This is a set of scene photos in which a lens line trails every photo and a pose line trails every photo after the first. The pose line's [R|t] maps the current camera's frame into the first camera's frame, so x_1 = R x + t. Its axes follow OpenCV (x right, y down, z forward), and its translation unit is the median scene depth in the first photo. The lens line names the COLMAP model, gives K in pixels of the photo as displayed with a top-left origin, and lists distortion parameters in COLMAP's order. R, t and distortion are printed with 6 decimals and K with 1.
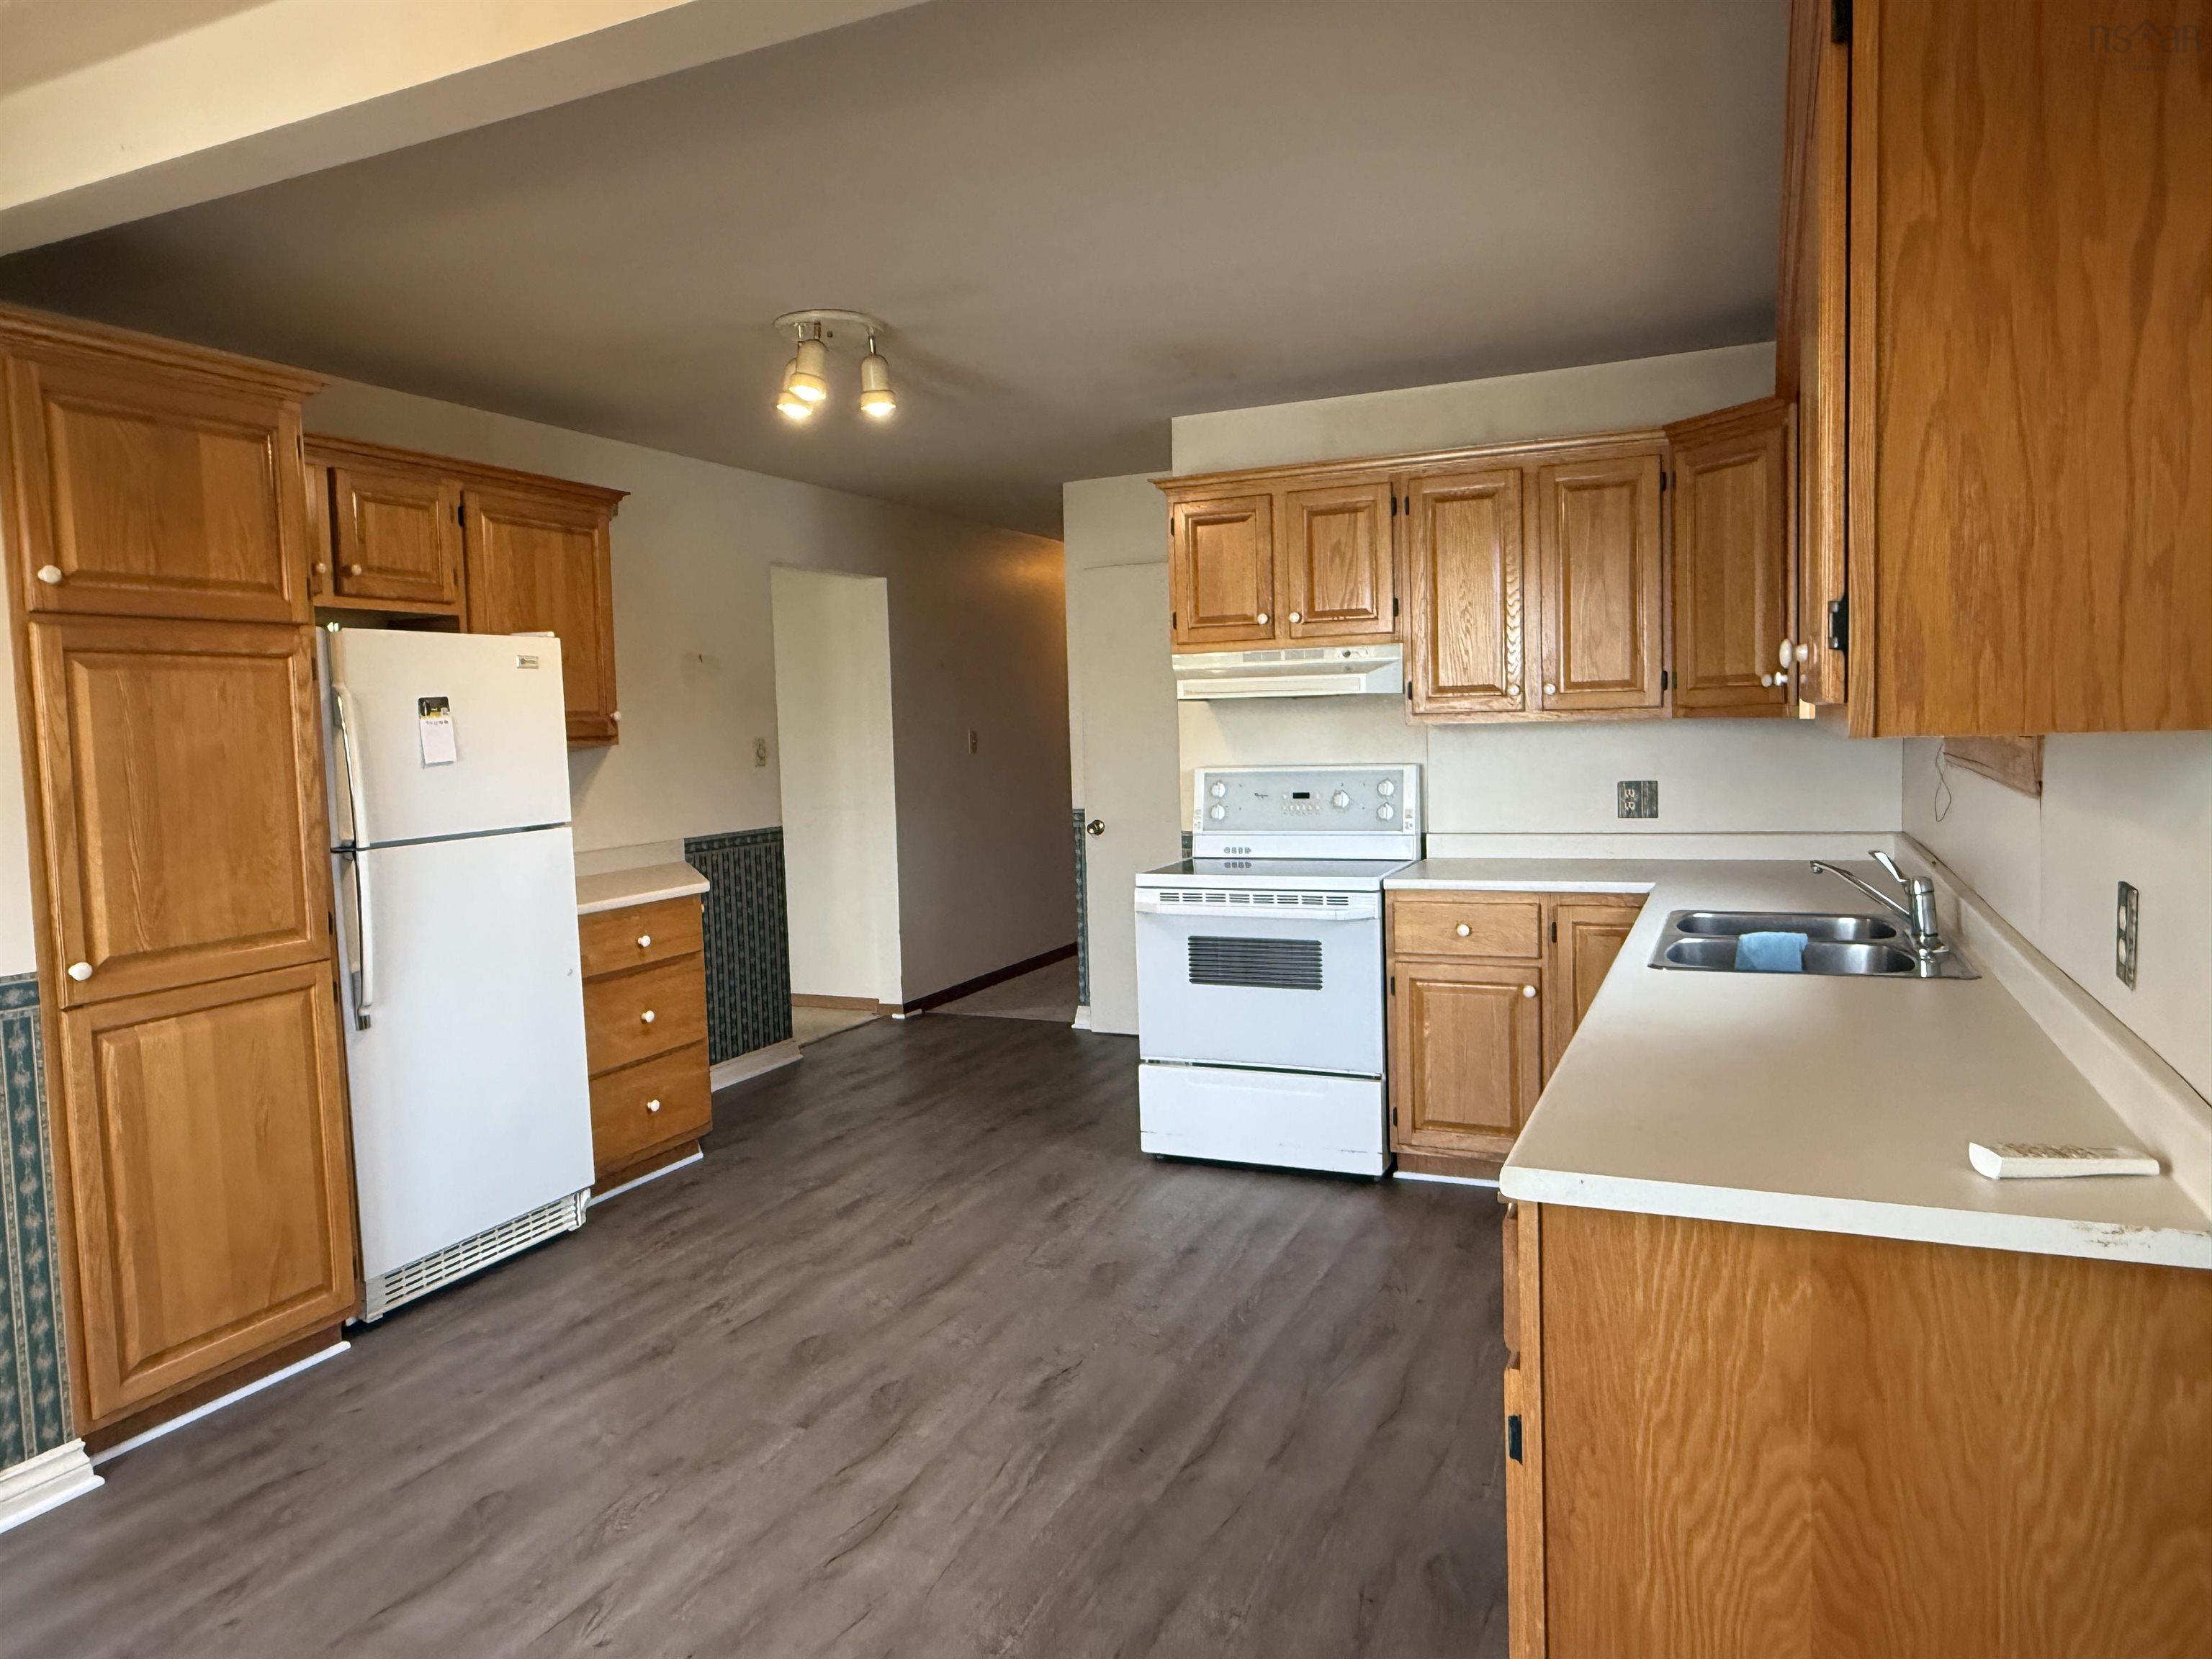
lens RADIAL K [[1419.4, 0, 1101.6], [0, 1419.4, 803.7], [0, 0, 1]] dist [-0.008264, -0.000926]
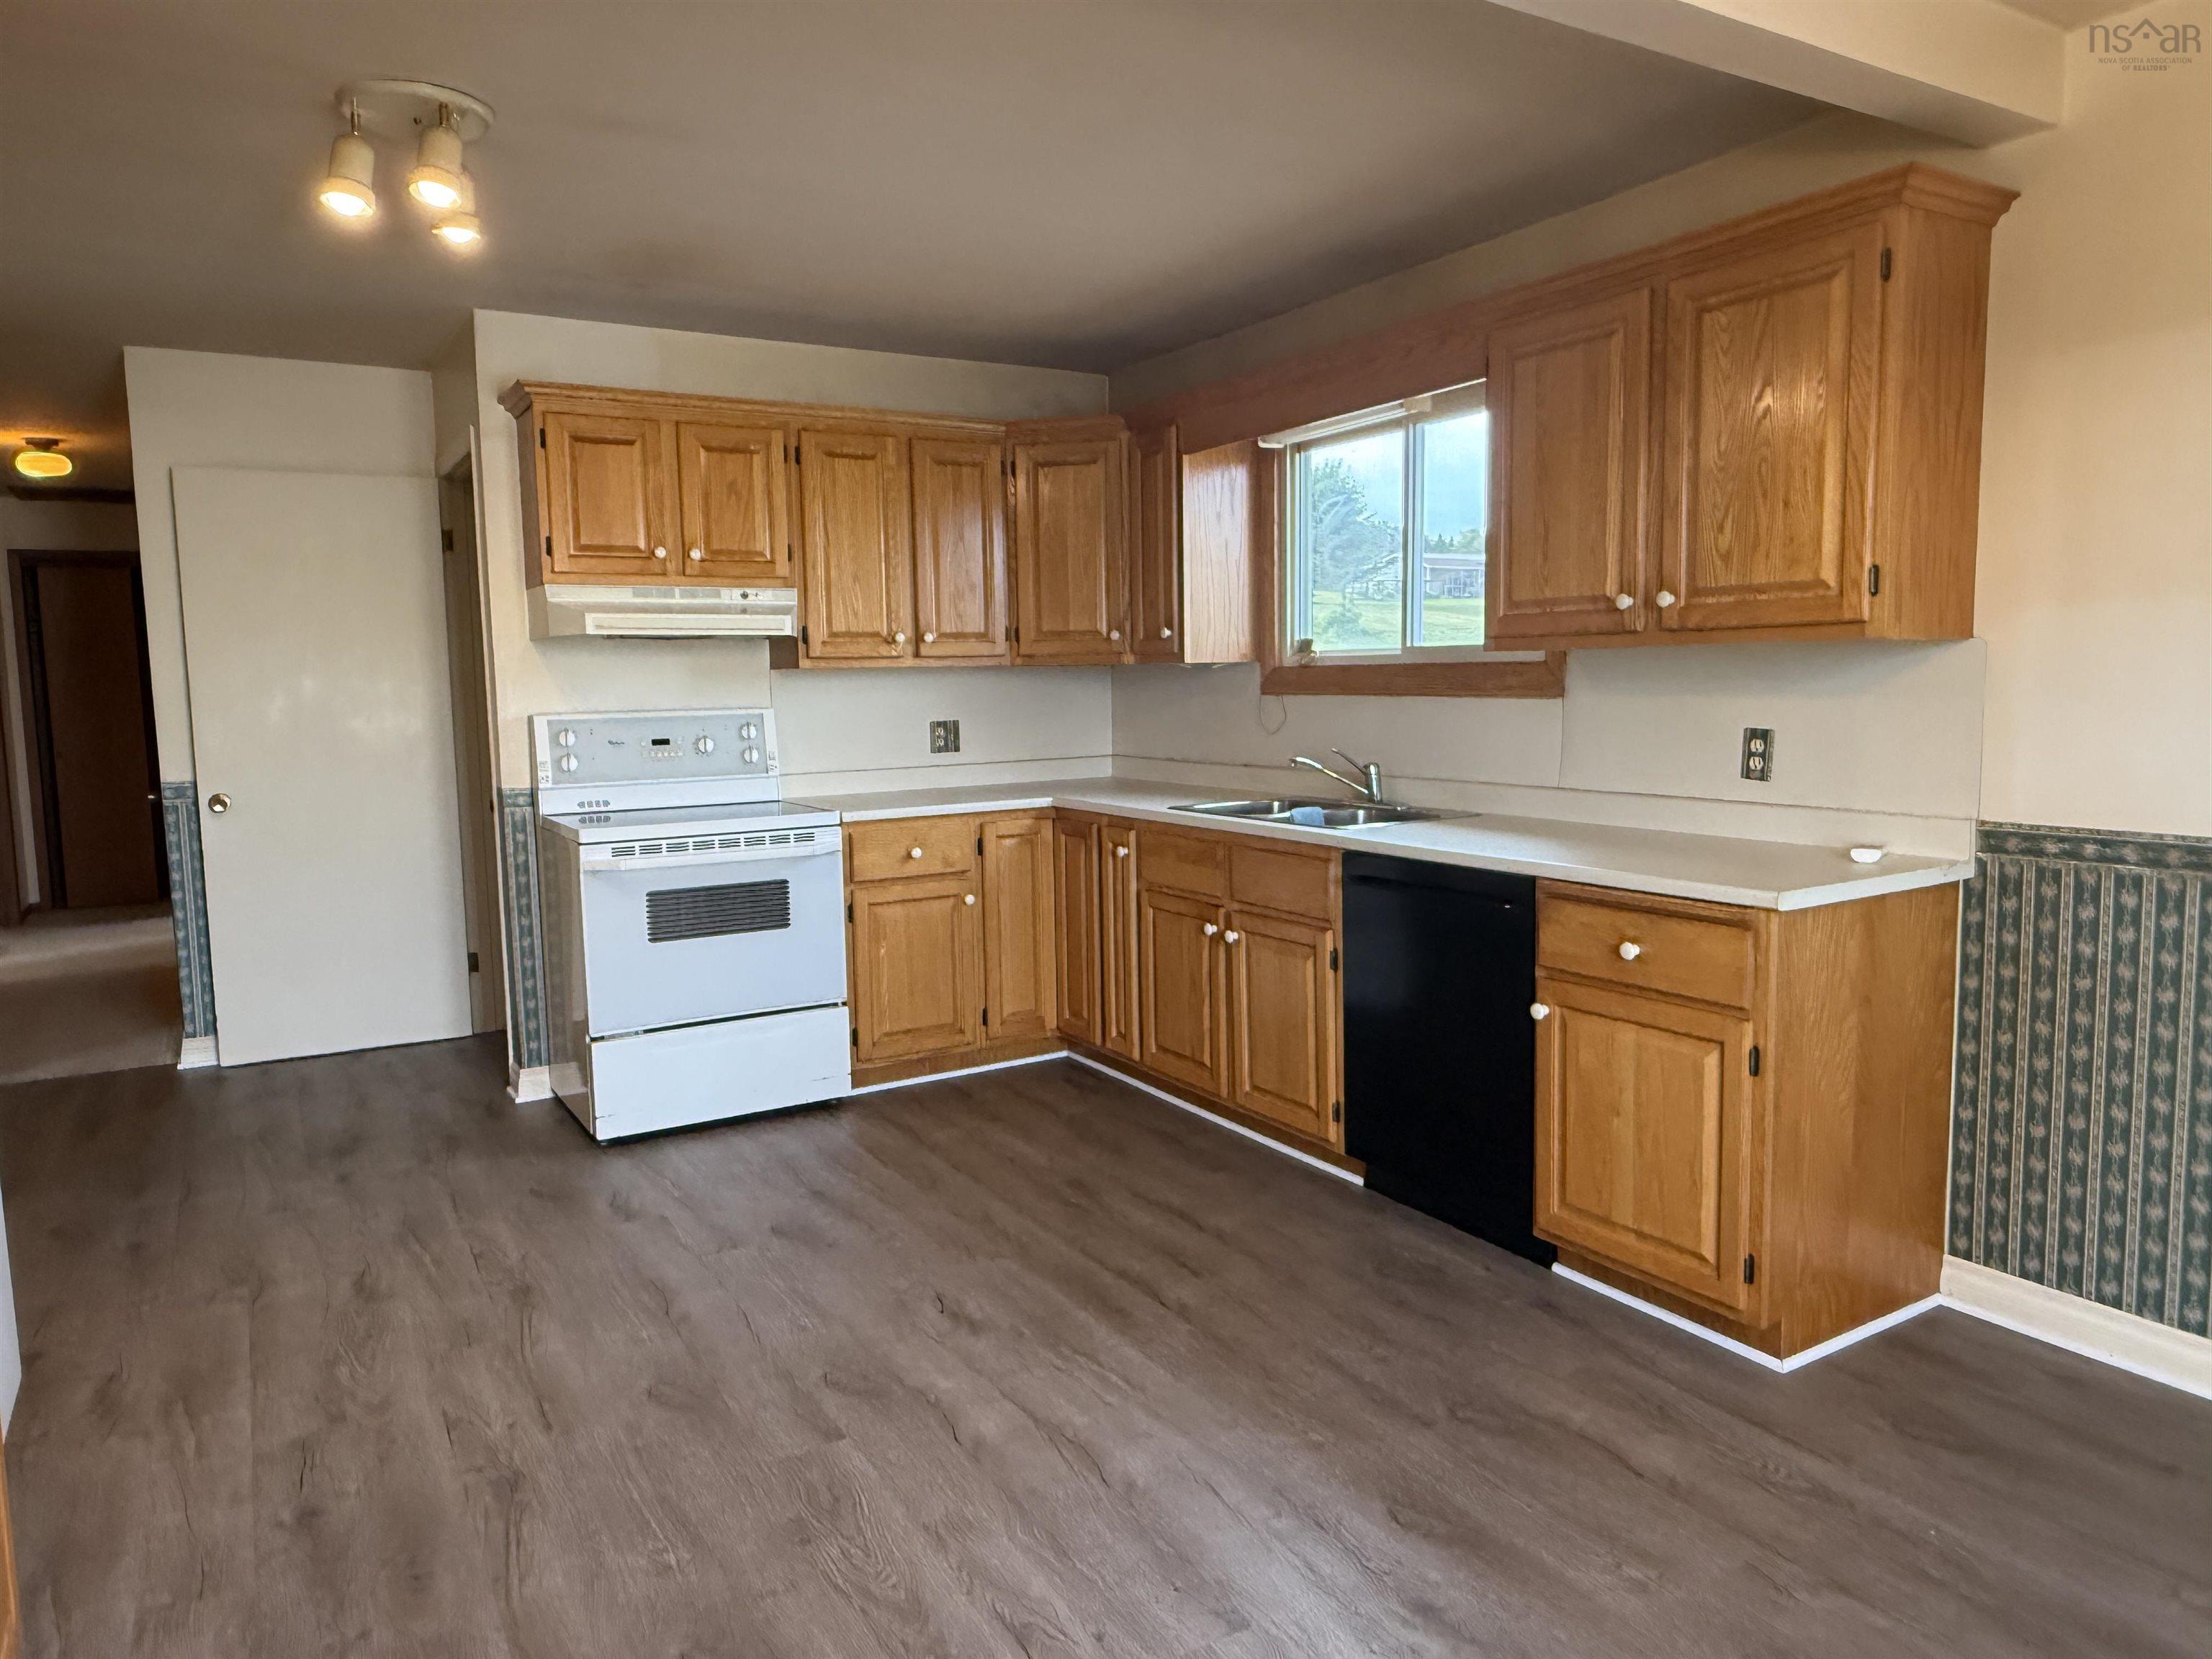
lens RADIAL K [[1419.4, 0, 1062.6], [0, 1419.4, 823.0], [0, 0, 1]] dist [-0.008264, -0.000926]
pose [[0.574033, -0.064003, 0.816327, -0.568188], [0.047644, 0.997862, 0.044733, 0.021854], [-0.817445, 0.013215, 0.575855, 0.266298]]
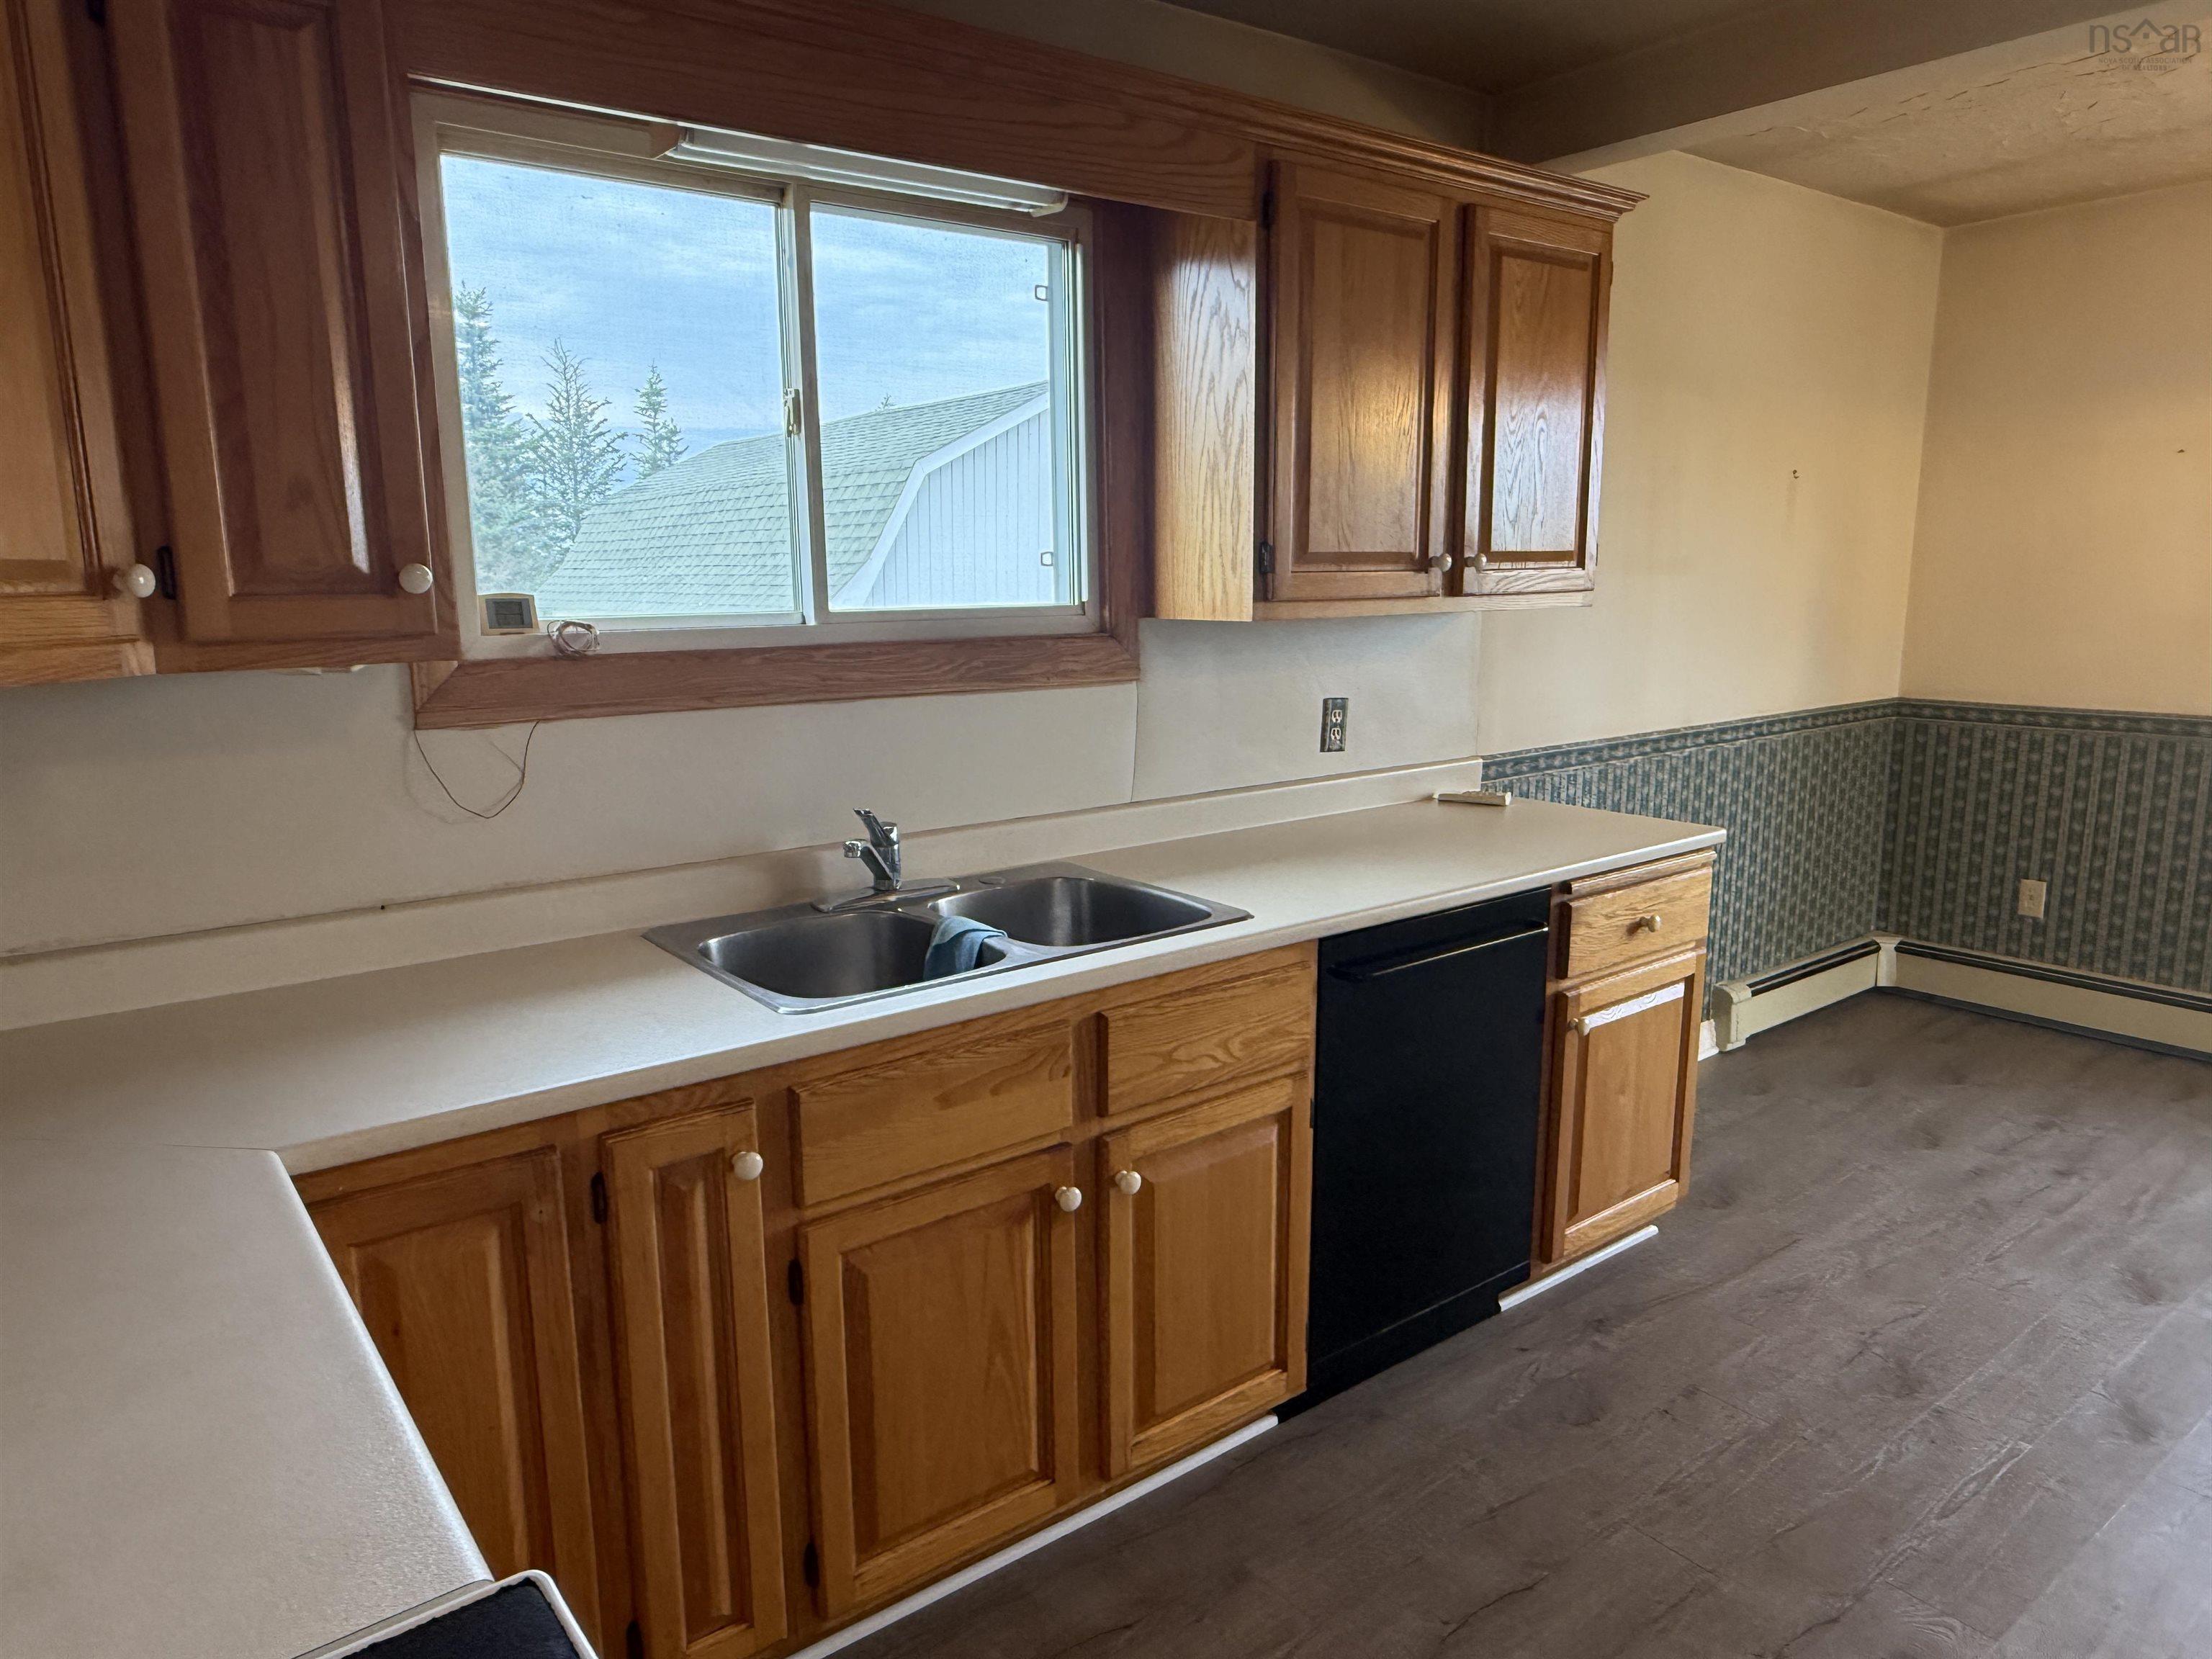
lens RADIAL K [[1419.4, 0, 1102.7], [0, 1419.4, 835.5], [0, 0, 1]] dist [-0.008264, -0.000926]
pose [[-0.885188, -0.044586, 0.463092, 0.046732], [0.065075, 0.973746, 0.218139, -0.077309], [-0.460660, 0.223229, -0.859047, 1.111367]]
